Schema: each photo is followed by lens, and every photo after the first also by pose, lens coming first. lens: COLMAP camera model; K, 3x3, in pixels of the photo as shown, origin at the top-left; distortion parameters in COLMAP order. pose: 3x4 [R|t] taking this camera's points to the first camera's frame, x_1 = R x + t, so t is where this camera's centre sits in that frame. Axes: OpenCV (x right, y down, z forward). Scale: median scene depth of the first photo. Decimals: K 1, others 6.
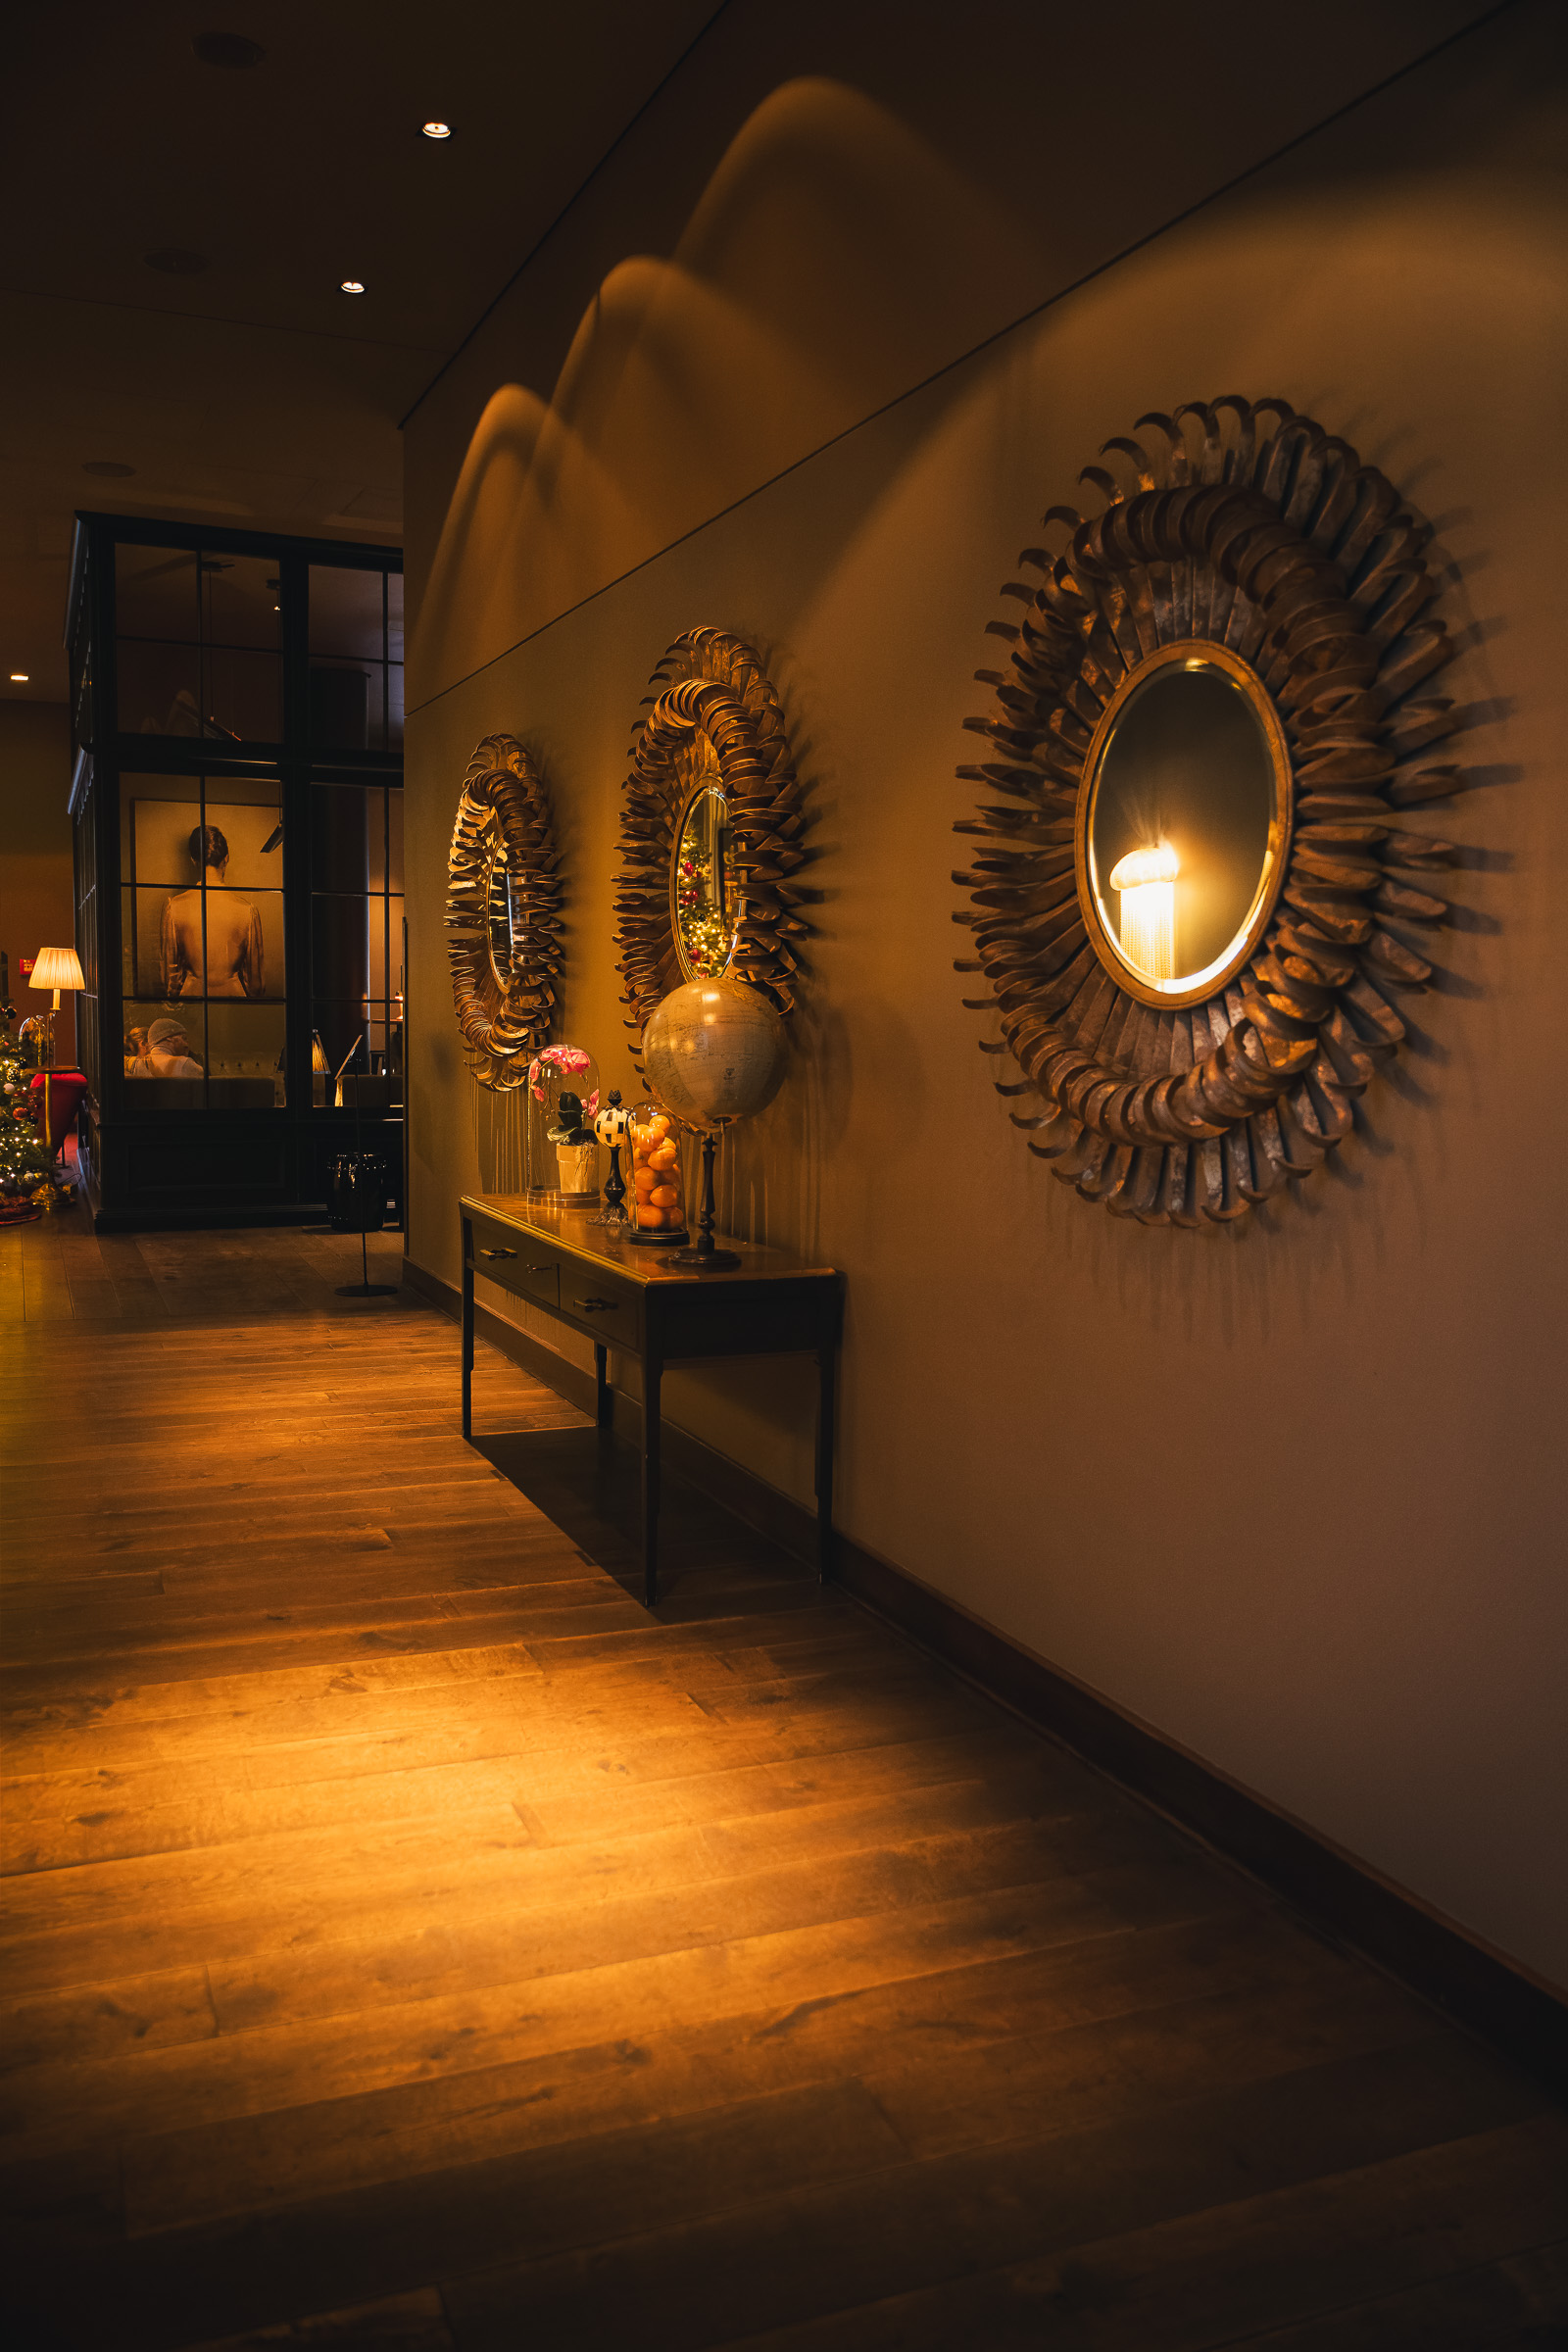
lens RADIAL K [[1888.3, 0, 781.6], [0, 1888.3, 1180.2], [0, 0, 1]] dist [0.000713, -0.005575]
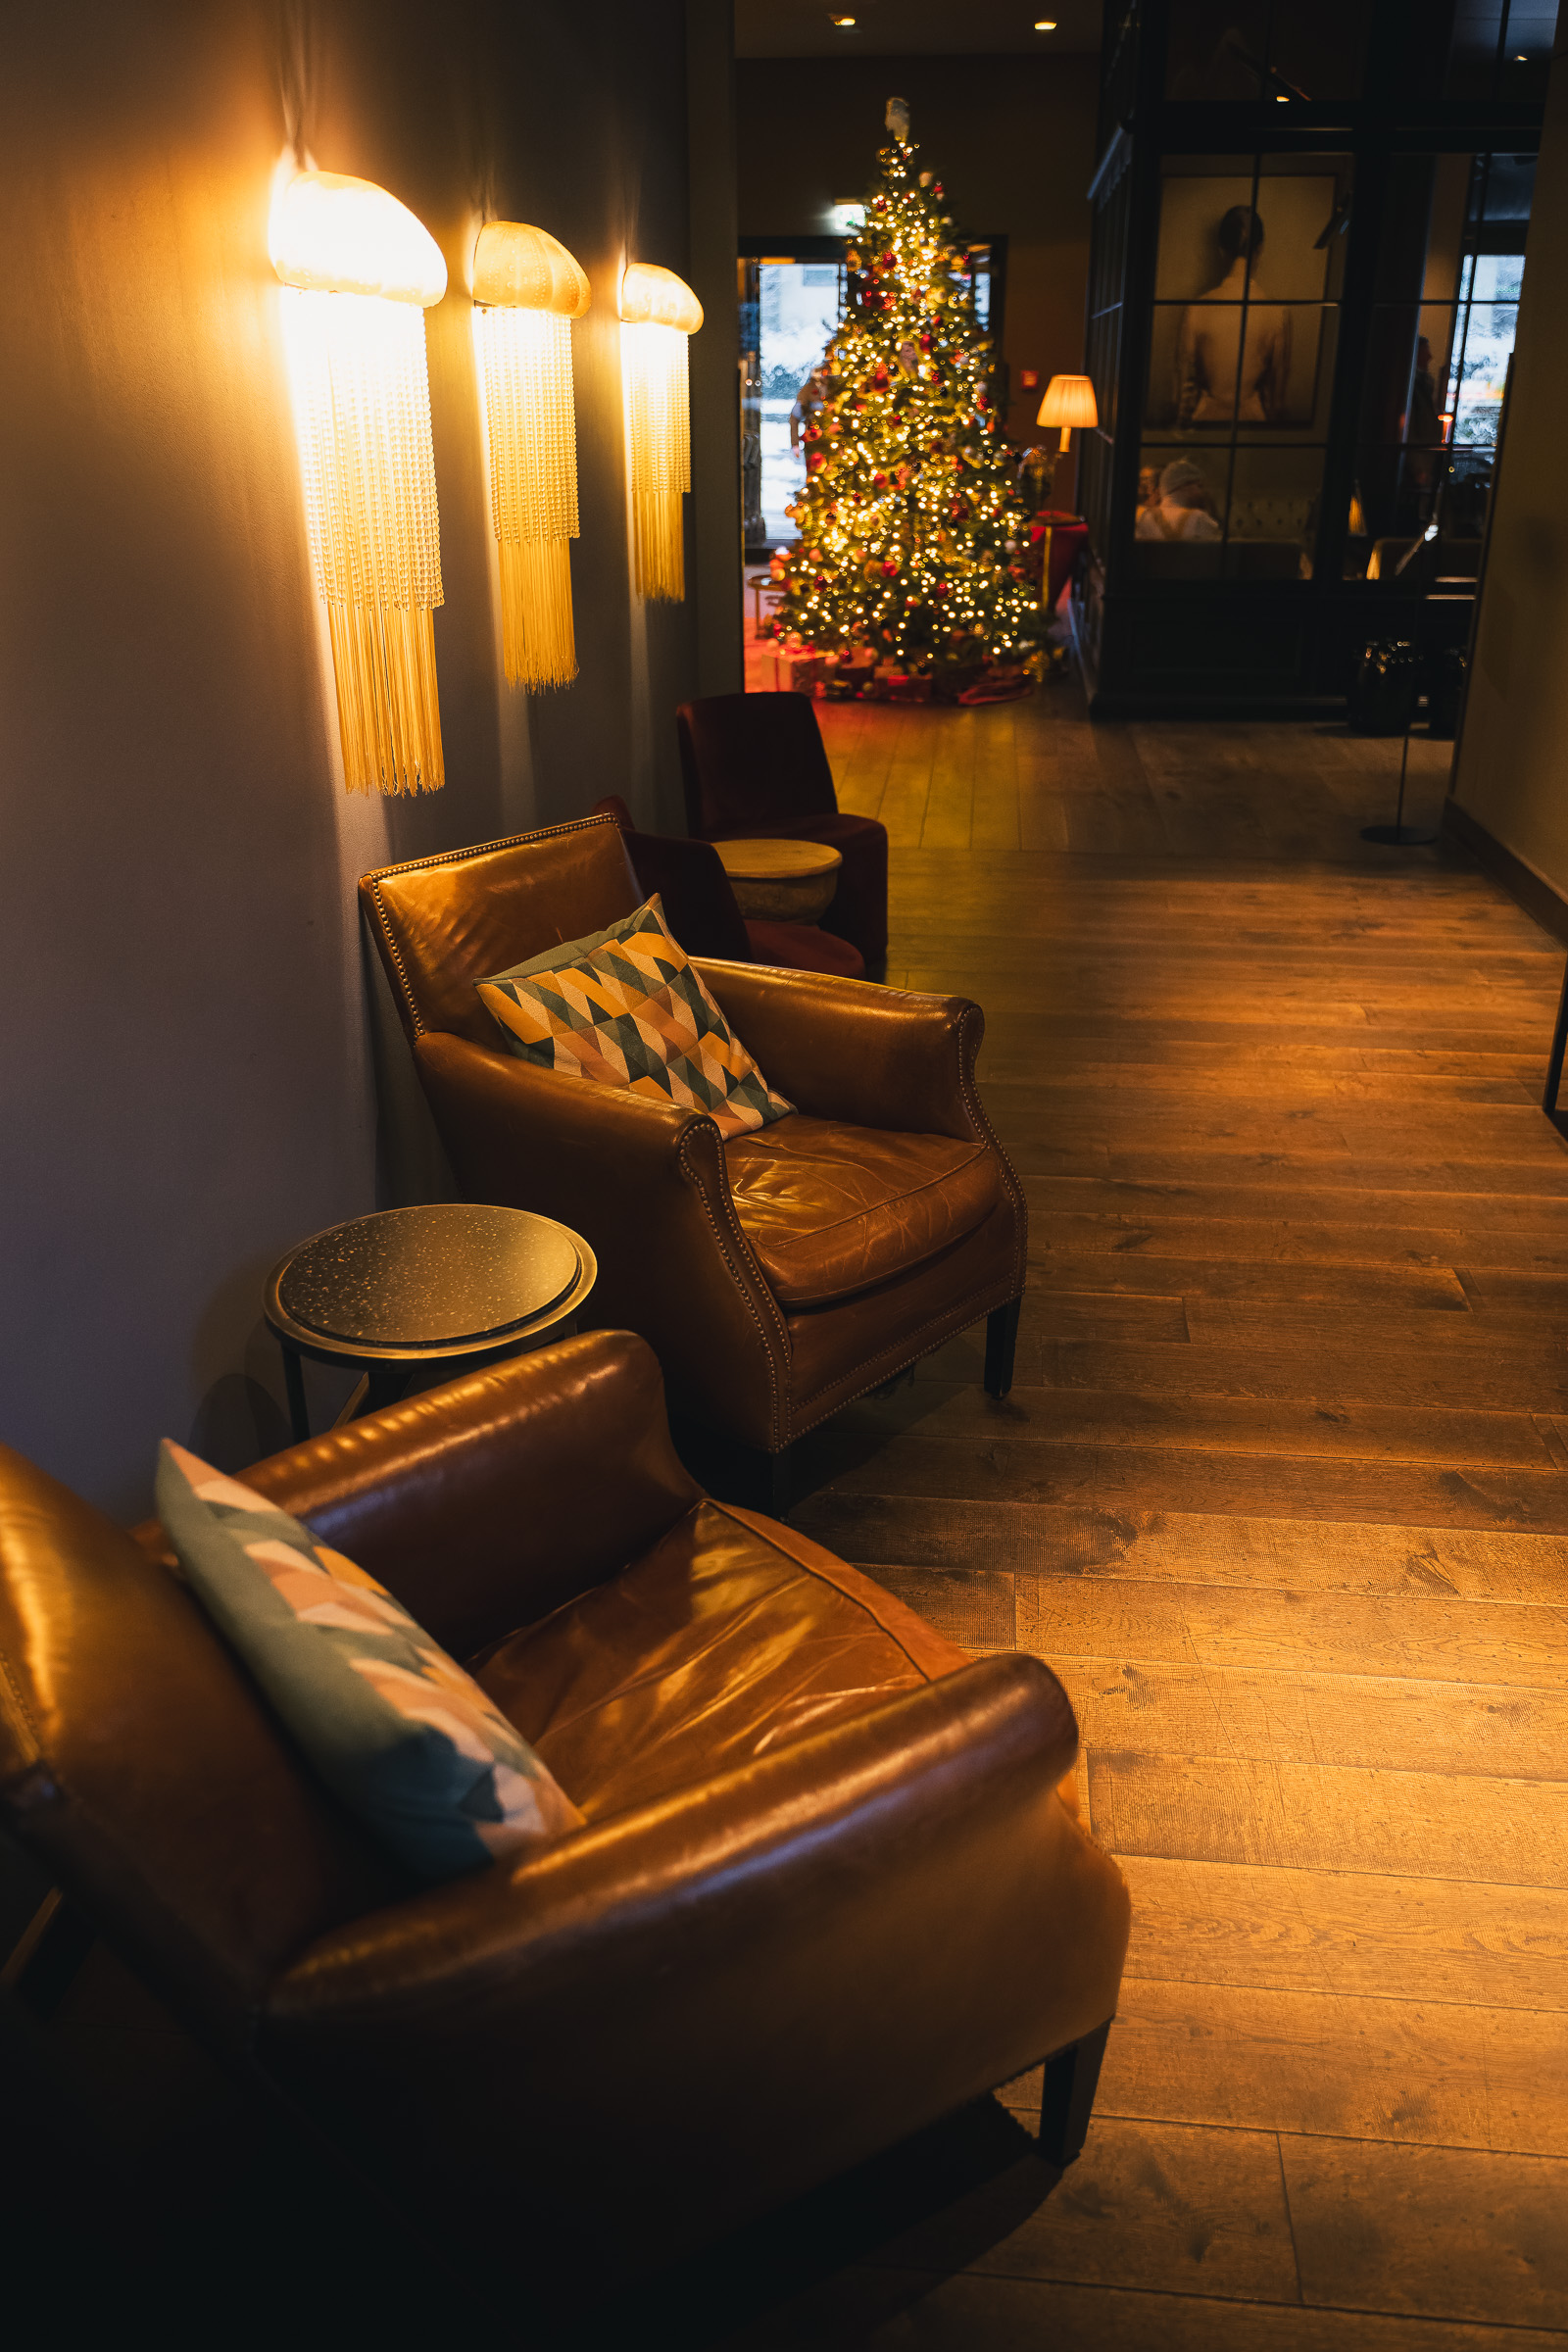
lens RADIAL K [[1888.3, 0, 783.8], [0, 1888.3, 1173.8], [0, 0, 1]] dist [0.000713, -0.005575]
pose [[0.882851, 0.170927, -0.437445, -0.094468], [-0.030819, 0.950498, 0.309198, -0.070191], [0.468641, -0.259495, 0.844416, 0.167540]]
